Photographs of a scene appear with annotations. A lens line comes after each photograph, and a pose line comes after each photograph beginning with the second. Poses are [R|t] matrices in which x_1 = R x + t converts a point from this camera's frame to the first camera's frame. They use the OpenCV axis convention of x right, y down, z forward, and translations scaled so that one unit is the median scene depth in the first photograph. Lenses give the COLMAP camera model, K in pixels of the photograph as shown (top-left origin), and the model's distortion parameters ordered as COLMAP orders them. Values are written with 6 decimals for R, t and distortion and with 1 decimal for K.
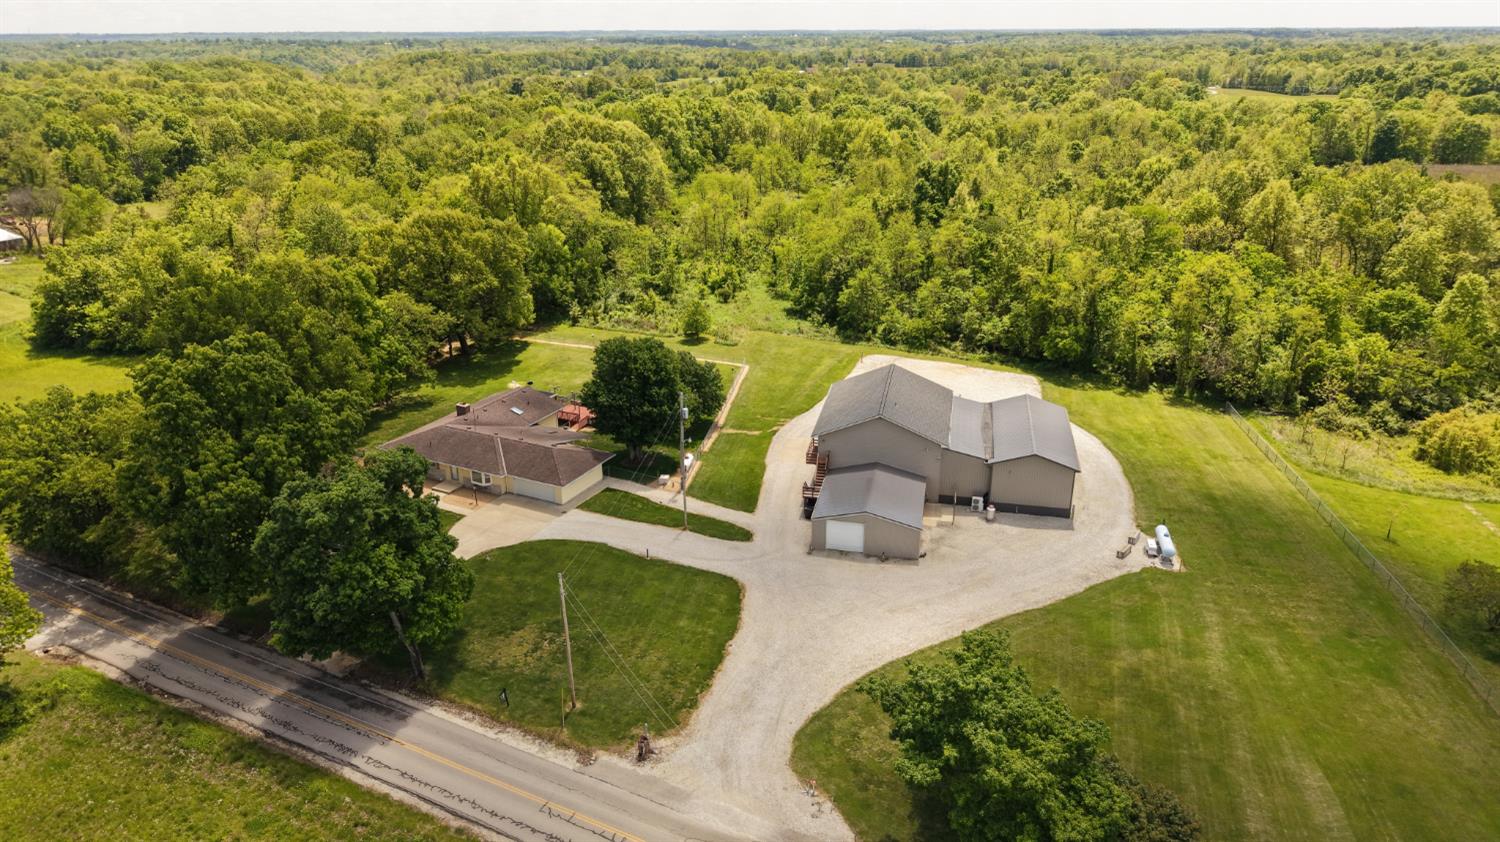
lens RADIAL K [[992.9, 0, 750.0], [0, 992.9, 421.0], [0, 0, 1]] dist [0.042767, -0.048267]
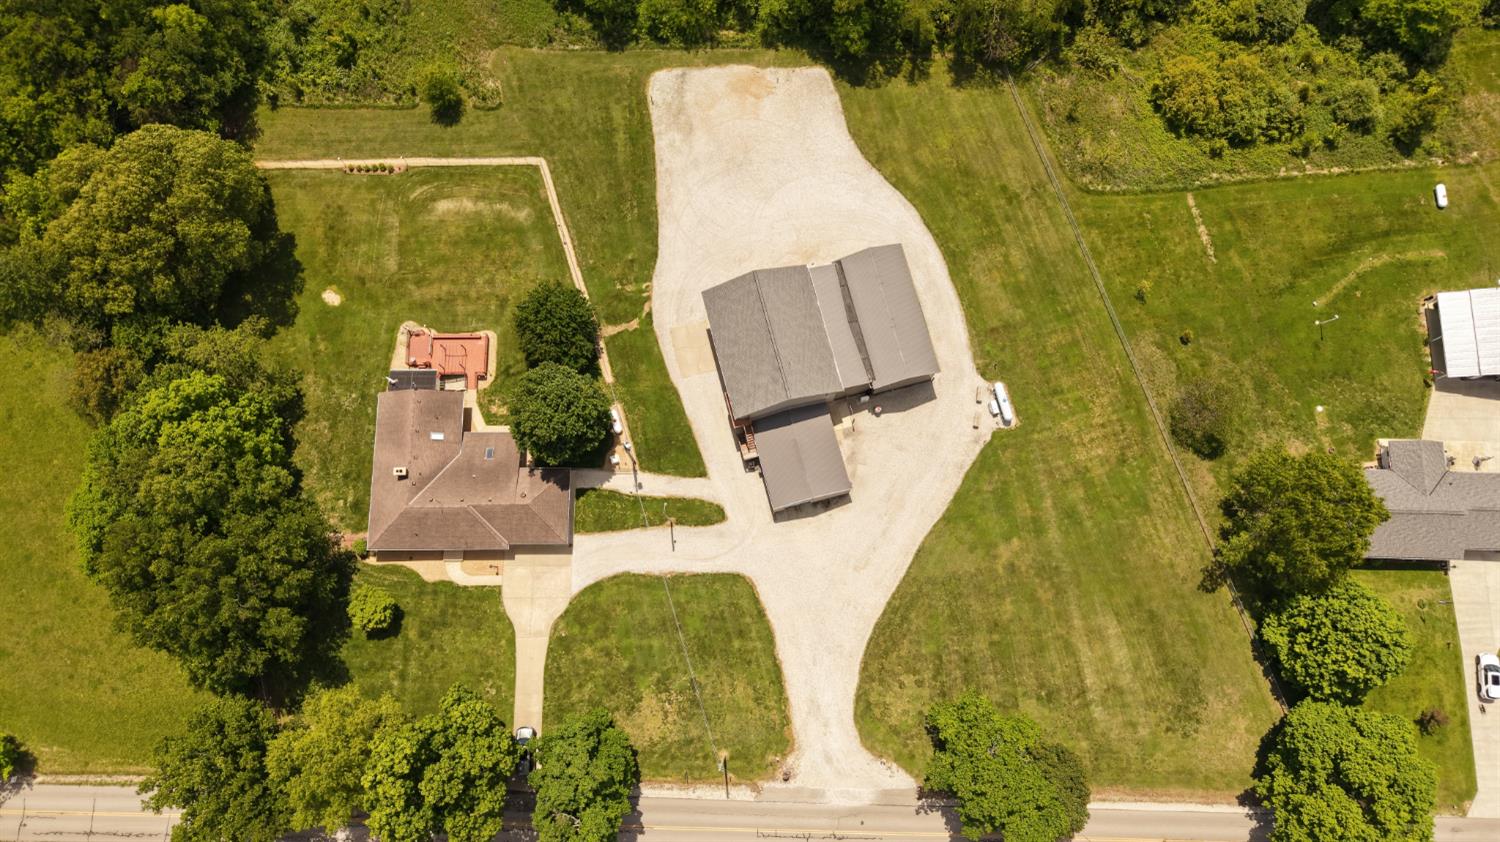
lens RADIAL K [[992.9, 0, 750.0], [0, 992.9, 421.0], [0, 0, 1]] dist [0.042767, -0.048267]
pose [[0.893183, -0.441923, 0.083237, -0.023719], [0.182384, 0.525183, 0.831215, -1.088333], [-0.411048, -0.727246, 0.549685, 0.373371]]
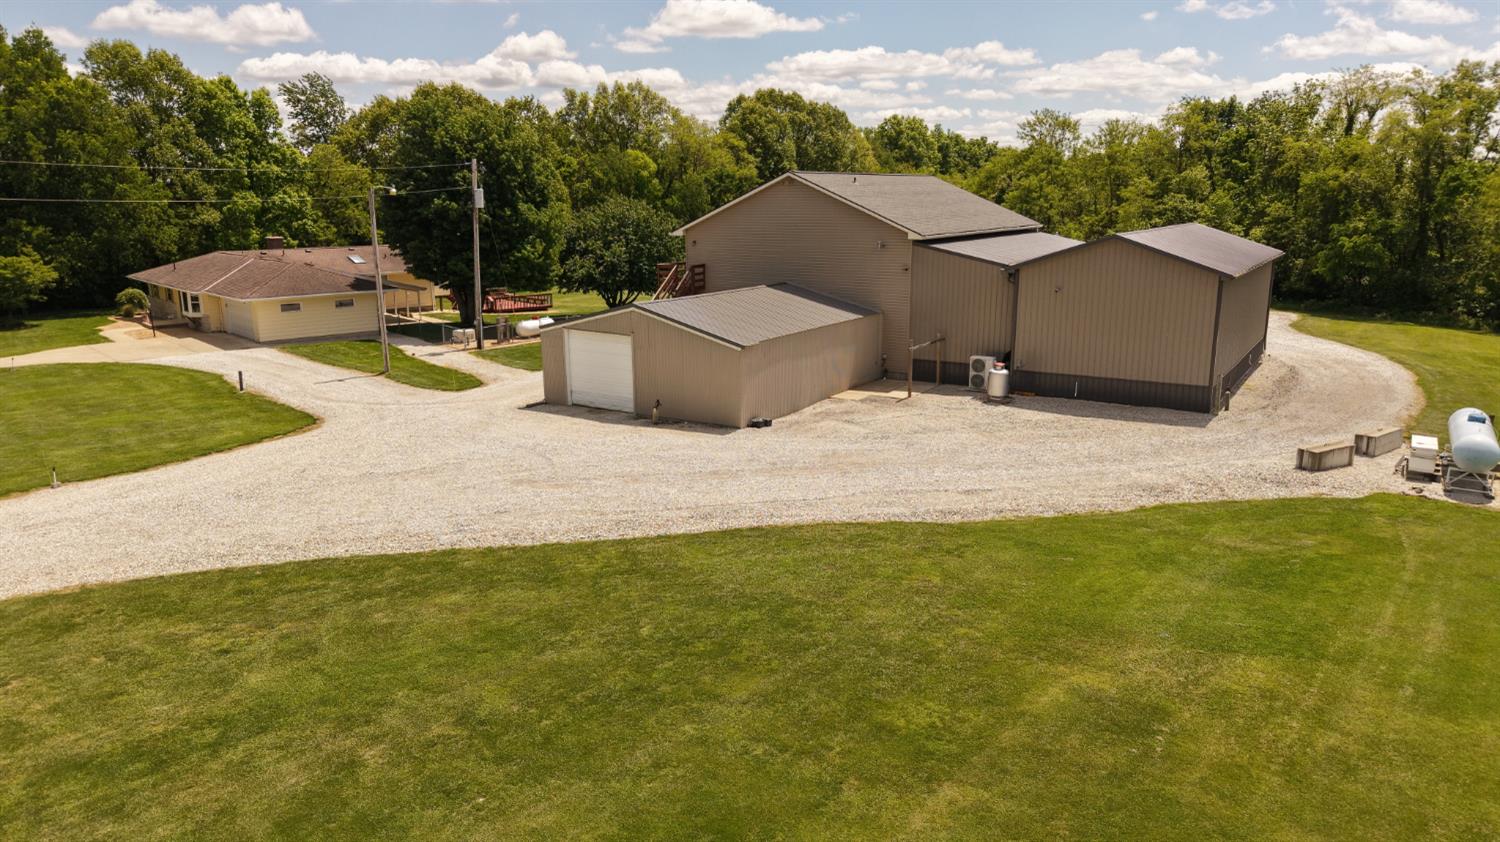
lens RADIAL K [[992.9, 0, 750.0], [0, 992.9, 421.0], [0, 0, 1]] dist [0.042767, -0.048267]
pose [[0.935010, 0.075742, -0.346437, 0.312969], [-0.127474, 0.983412, -0.129038, 0.188175], [0.330917, 0.164813, 0.929156, 0.631181]]
